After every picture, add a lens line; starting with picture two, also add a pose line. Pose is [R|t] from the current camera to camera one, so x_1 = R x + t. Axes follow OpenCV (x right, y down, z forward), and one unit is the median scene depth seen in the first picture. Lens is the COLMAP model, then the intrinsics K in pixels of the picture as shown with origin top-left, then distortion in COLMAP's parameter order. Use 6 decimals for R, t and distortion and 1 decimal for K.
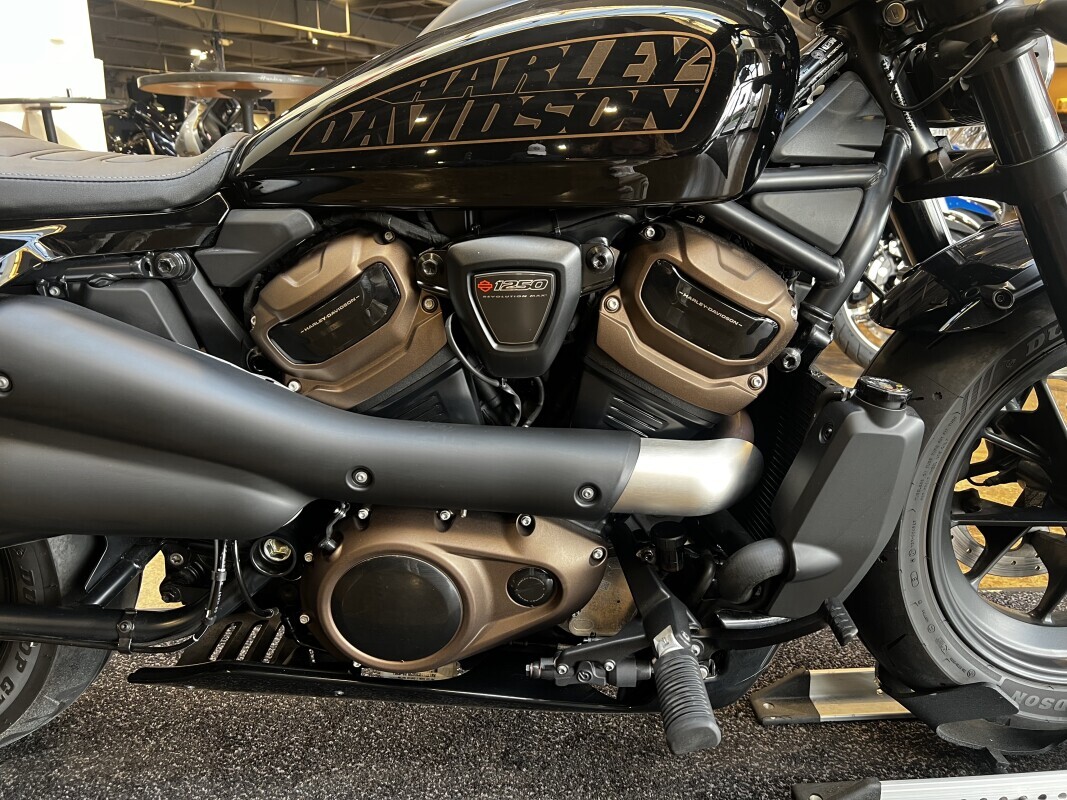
lens RADIAL K [[805.6, 0, 534.9], [0, 805.6, 405.4], [0, 0, 1]] dist [0.040195, -0.052054]
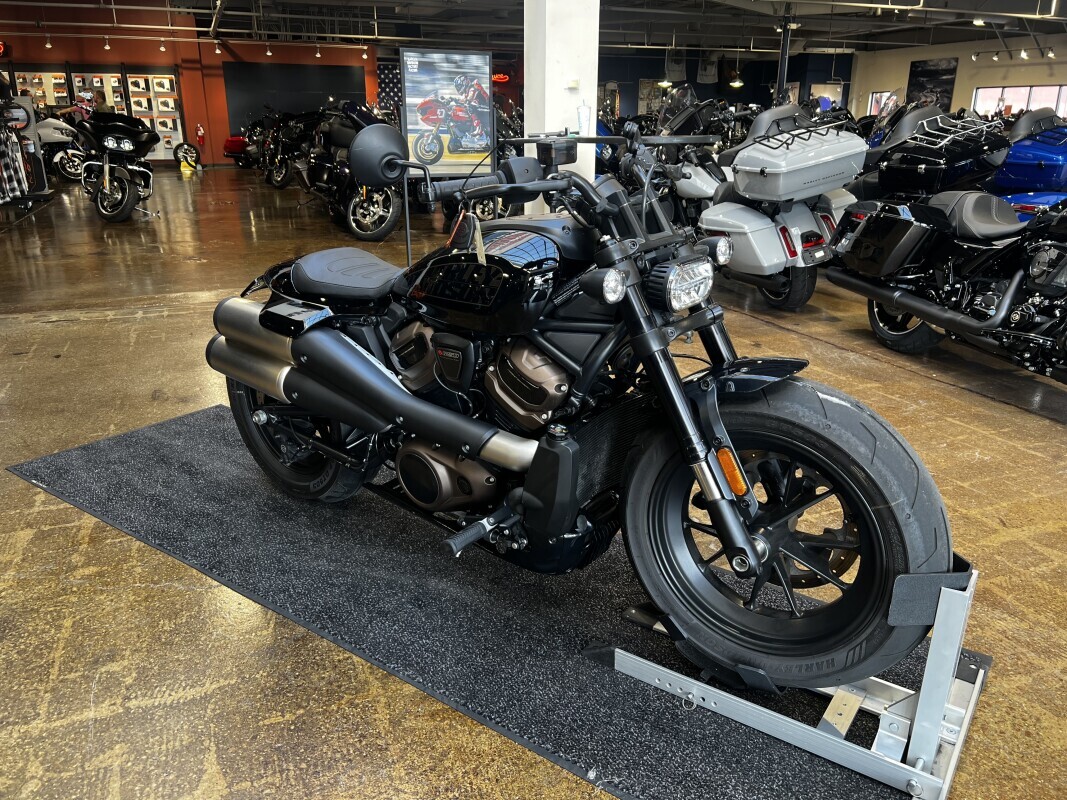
lens RADIAL K [[805.6, 0, 529.0], [0, 805.6, 391.1], [0, 0, 1]] dist [0.040195, -0.052054]
pose [[0.777909, 0.196539, -0.596850, 1.217778], [-0.178348, 0.979824, 0.090199, -0.226575], [0.602536, 0.036281, 0.797267, -0.577202]]
